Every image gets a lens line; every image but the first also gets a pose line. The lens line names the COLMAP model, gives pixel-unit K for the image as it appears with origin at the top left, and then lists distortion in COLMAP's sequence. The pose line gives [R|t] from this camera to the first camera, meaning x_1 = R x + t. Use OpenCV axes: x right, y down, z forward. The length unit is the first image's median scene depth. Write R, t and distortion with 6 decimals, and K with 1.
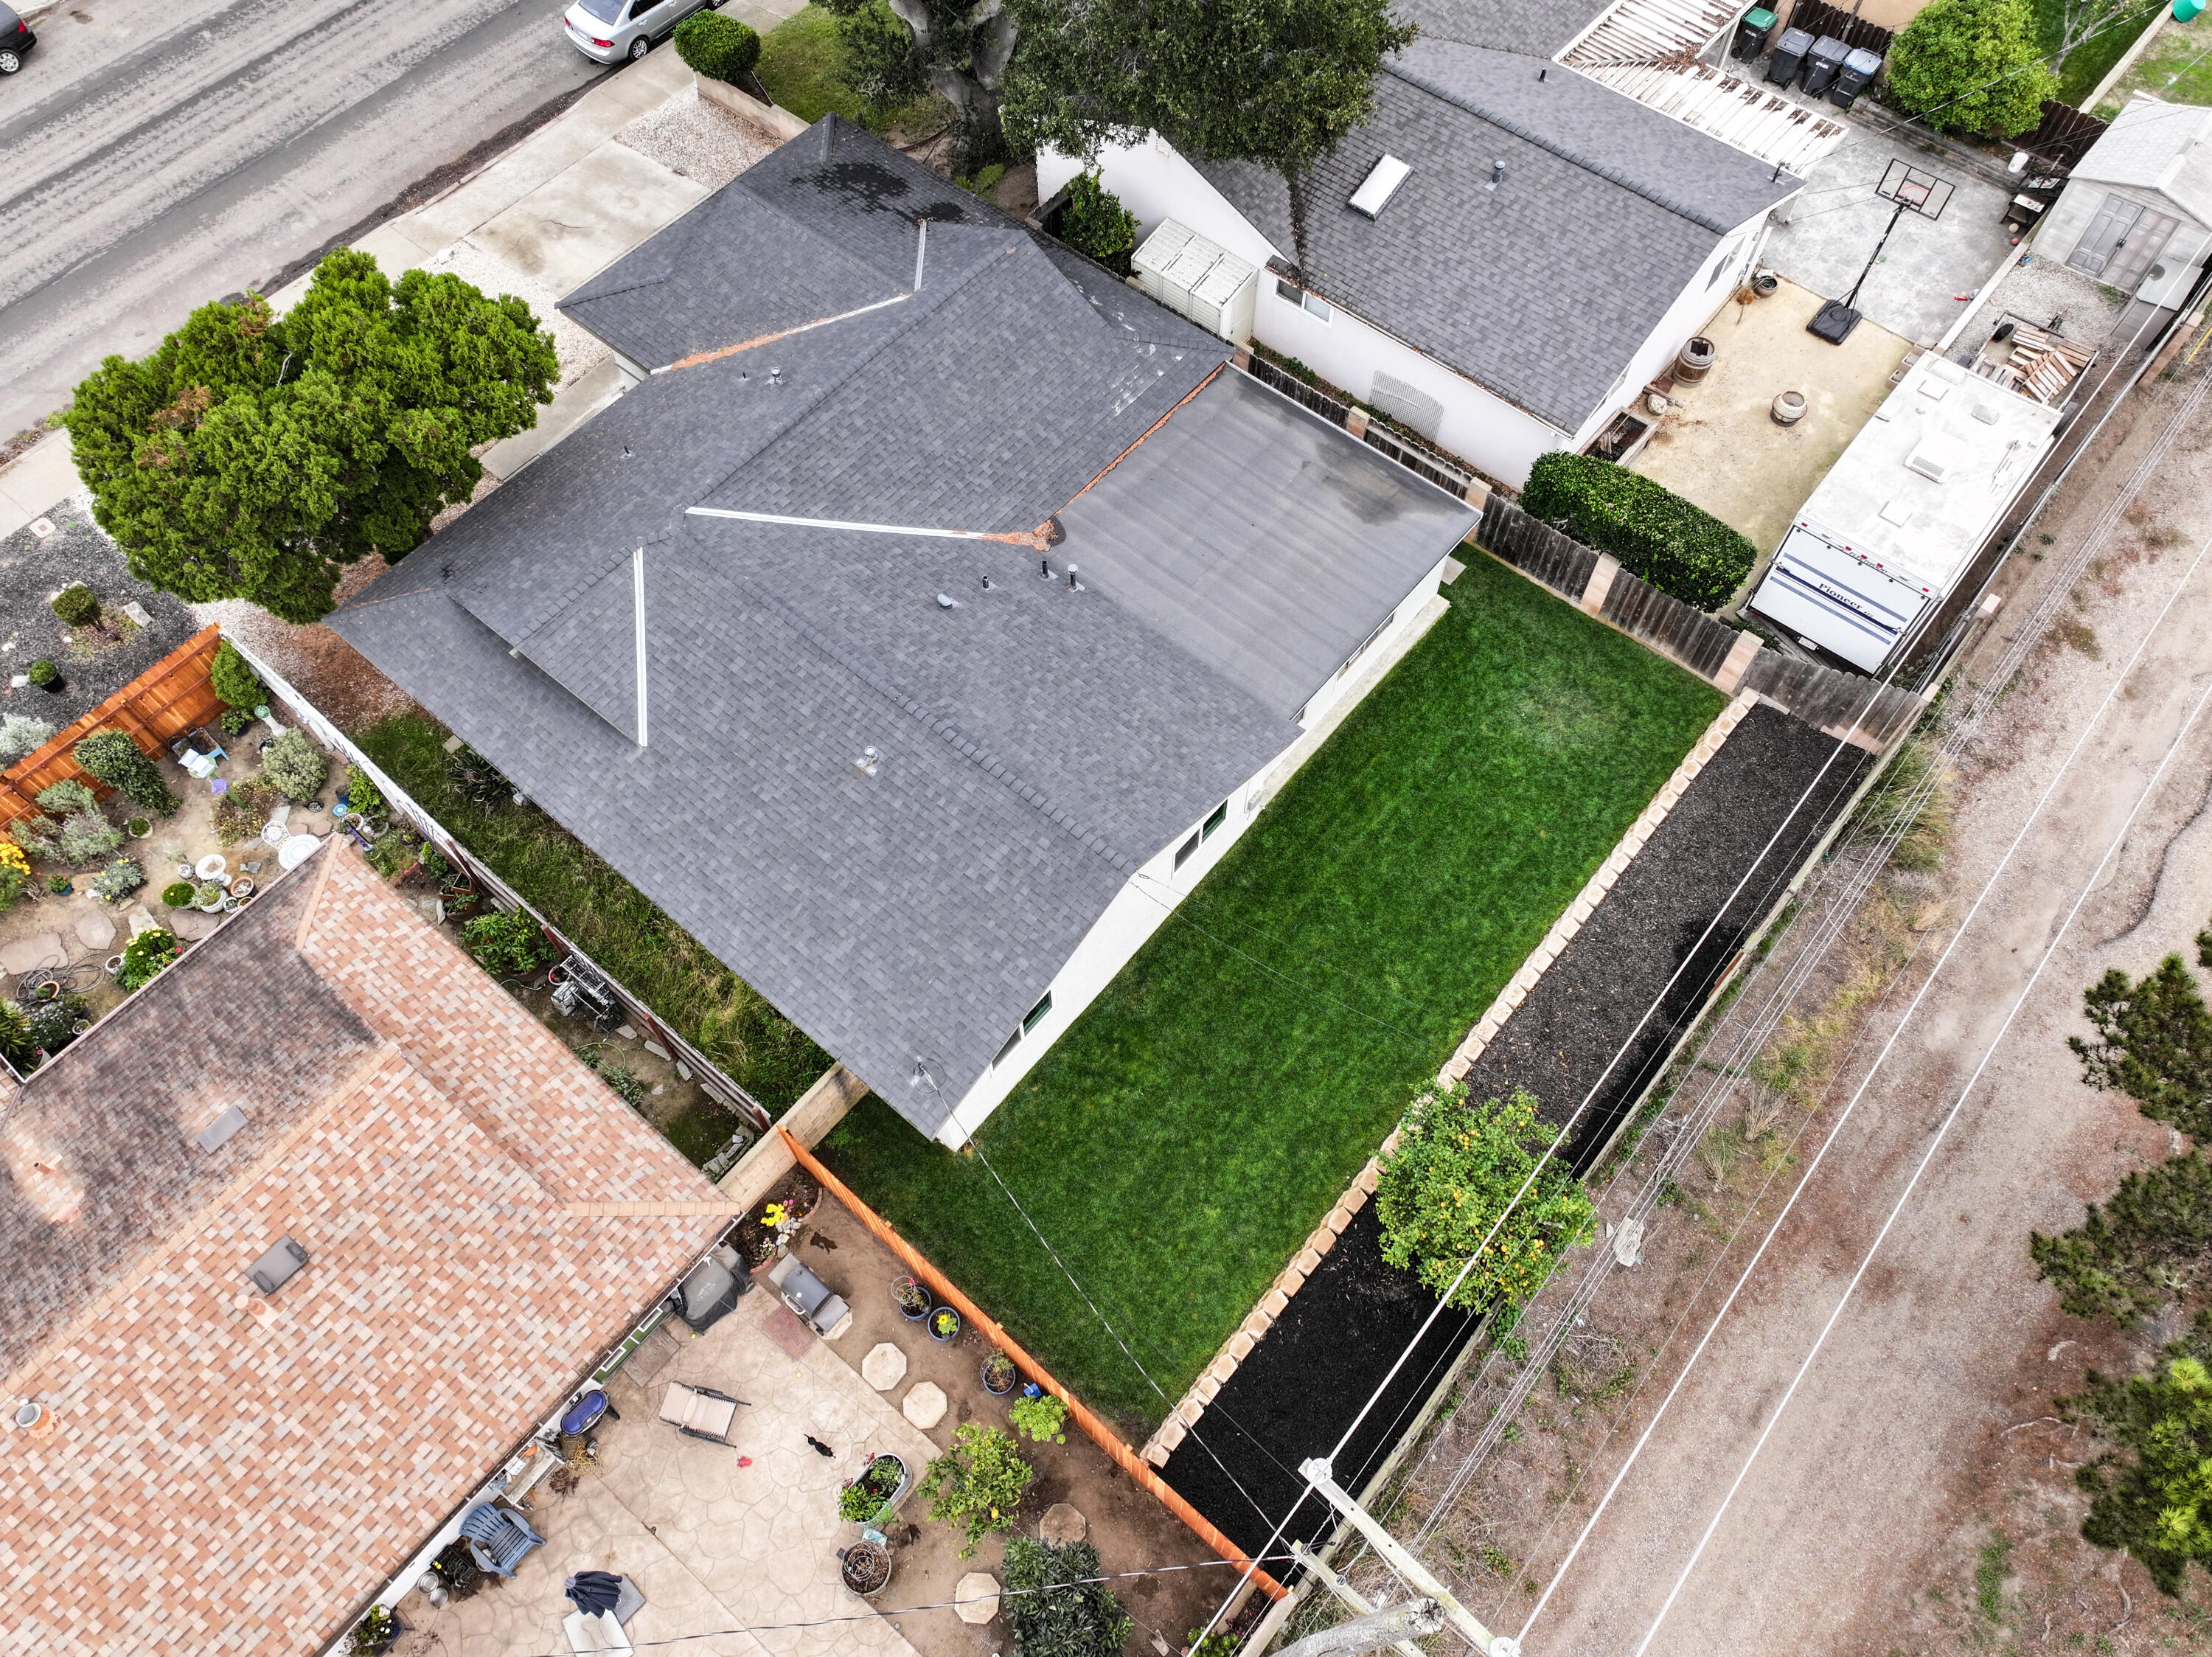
lens RADIAL K [[1538.0, 0, 1117.0], [0, 1538.0, 826.2], [0, 0, 1]] dist [0.001811, 0.000840]
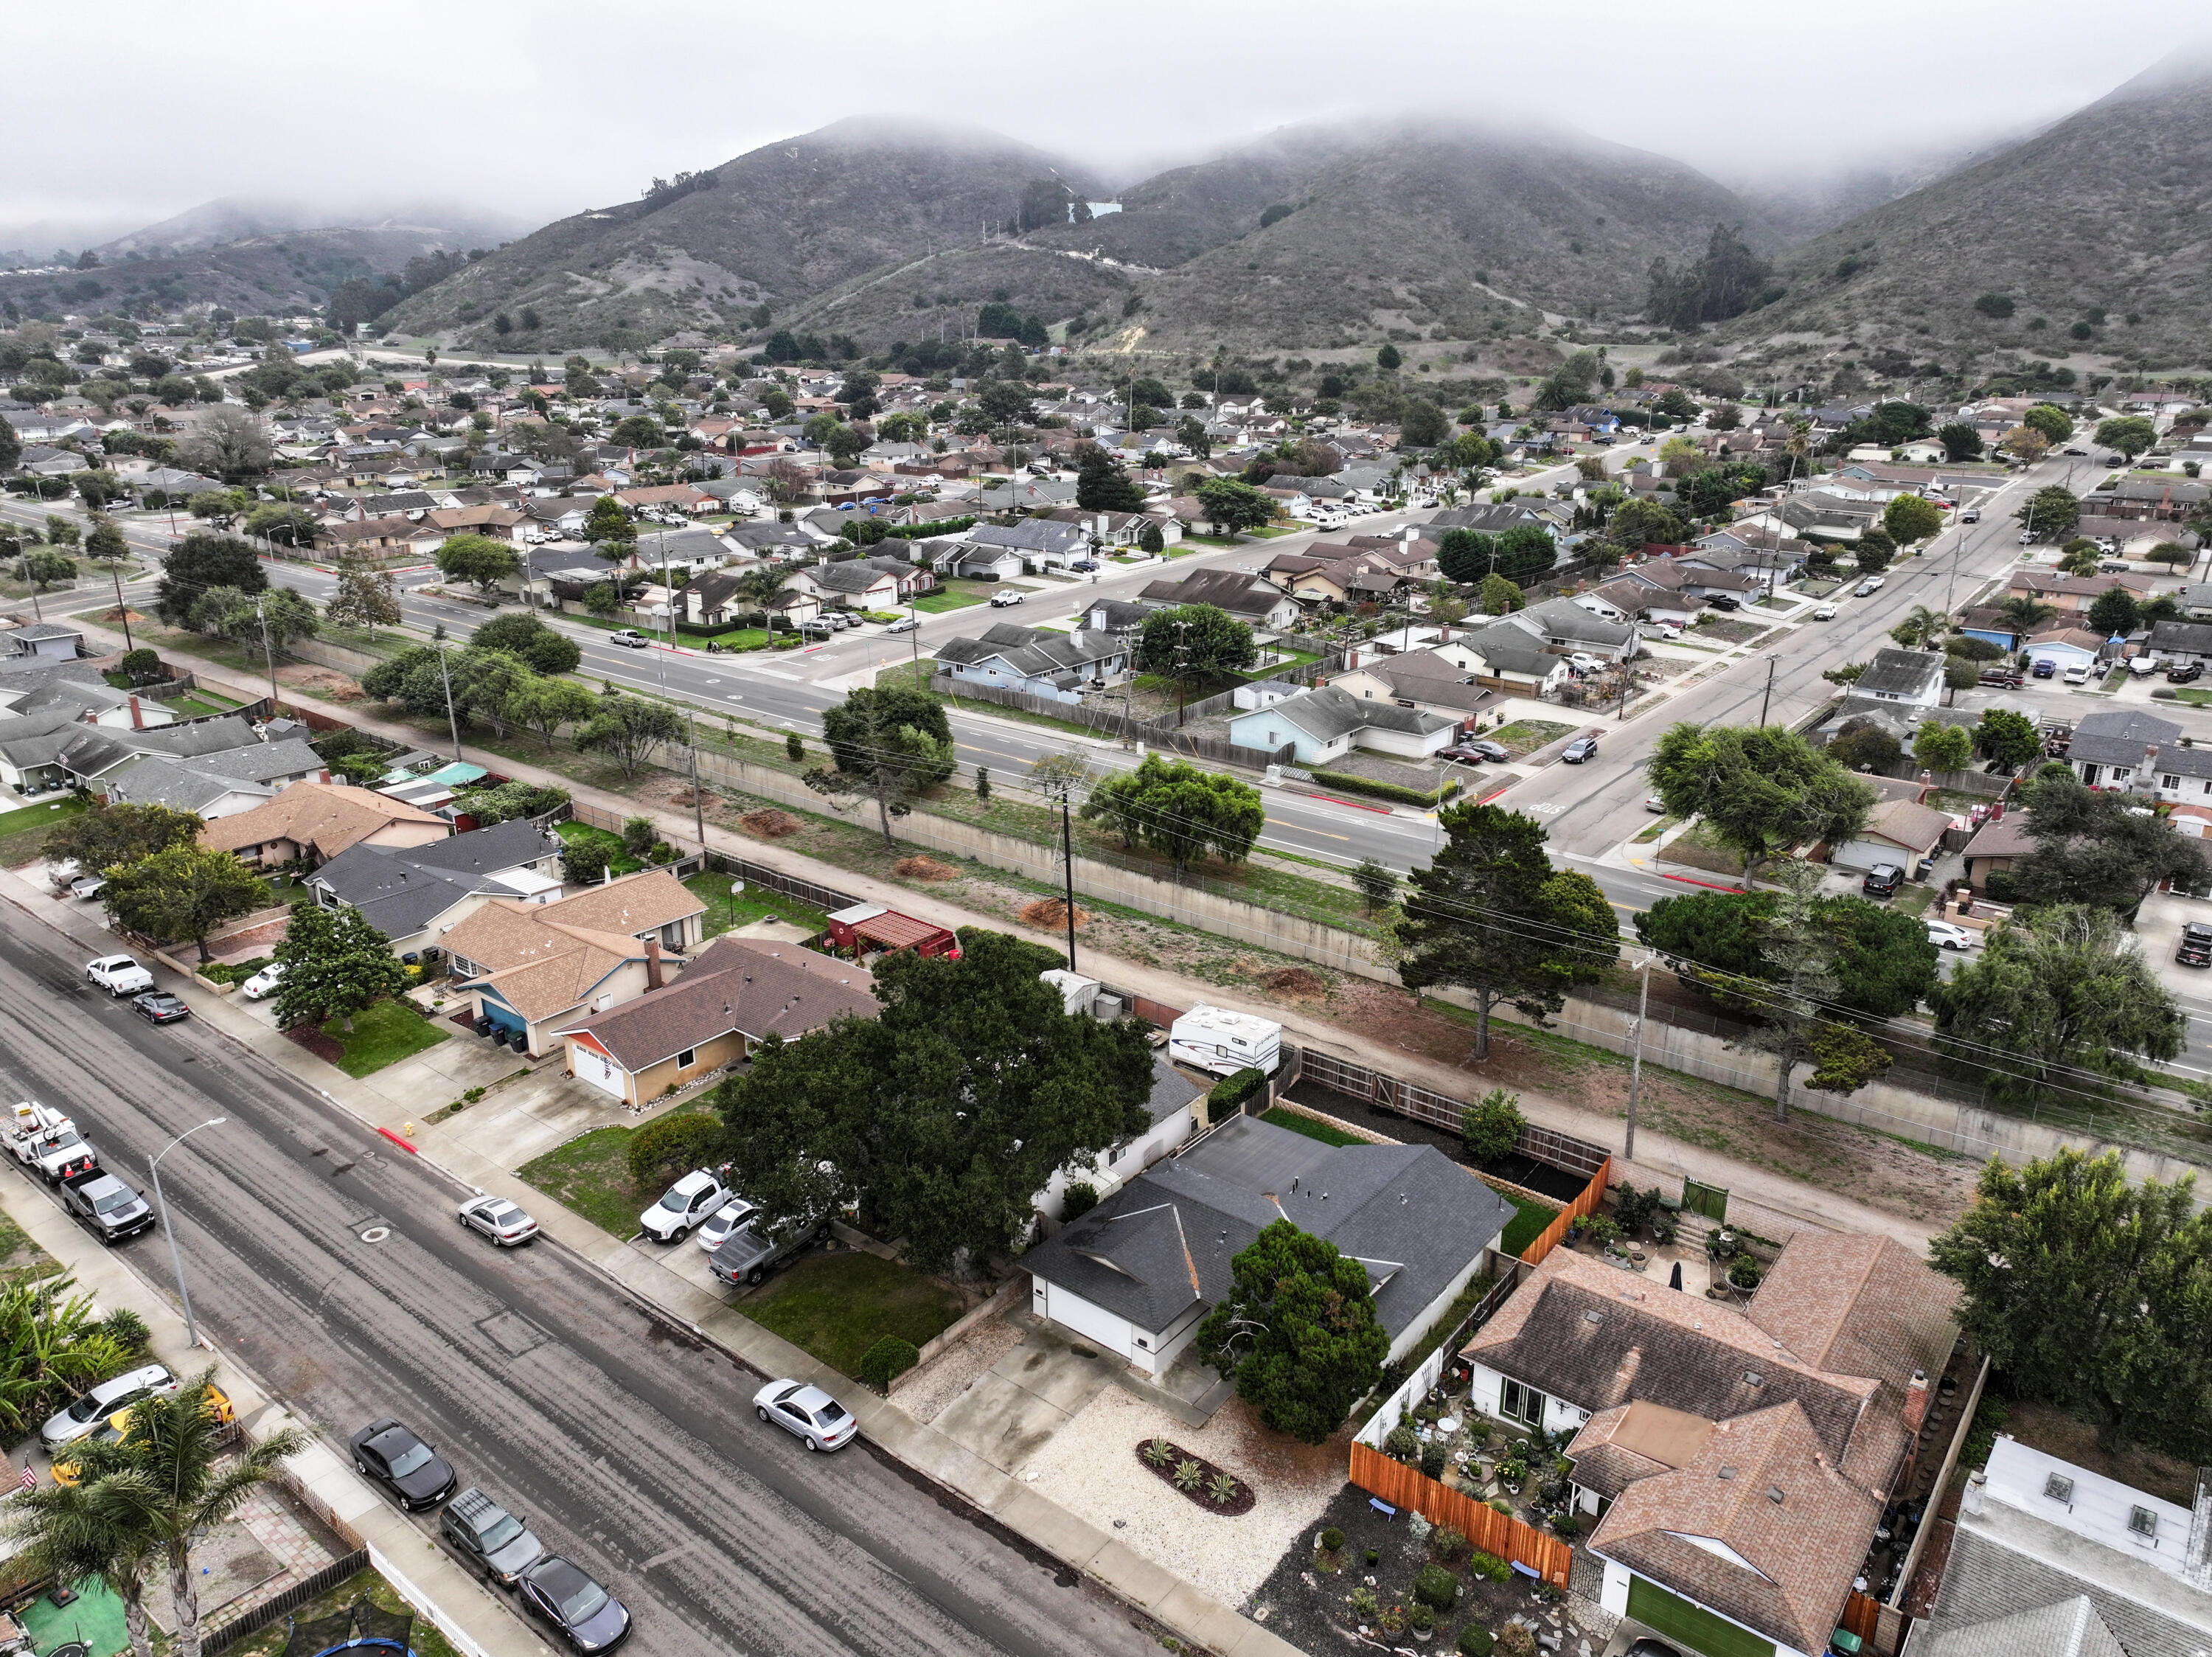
lens RADIAL K [[1538.0, 0, 1117.0], [0, 1538.0, 826.2], [0, 0, 1]] dist [0.001811, 0.000840]
pose [[-0.027459, -0.335363, 0.941689, -2.422417], [0.874676, 0.447994, 0.185049, -1.251276], [-0.483930, 0.828754, 0.281032, -0.117494]]
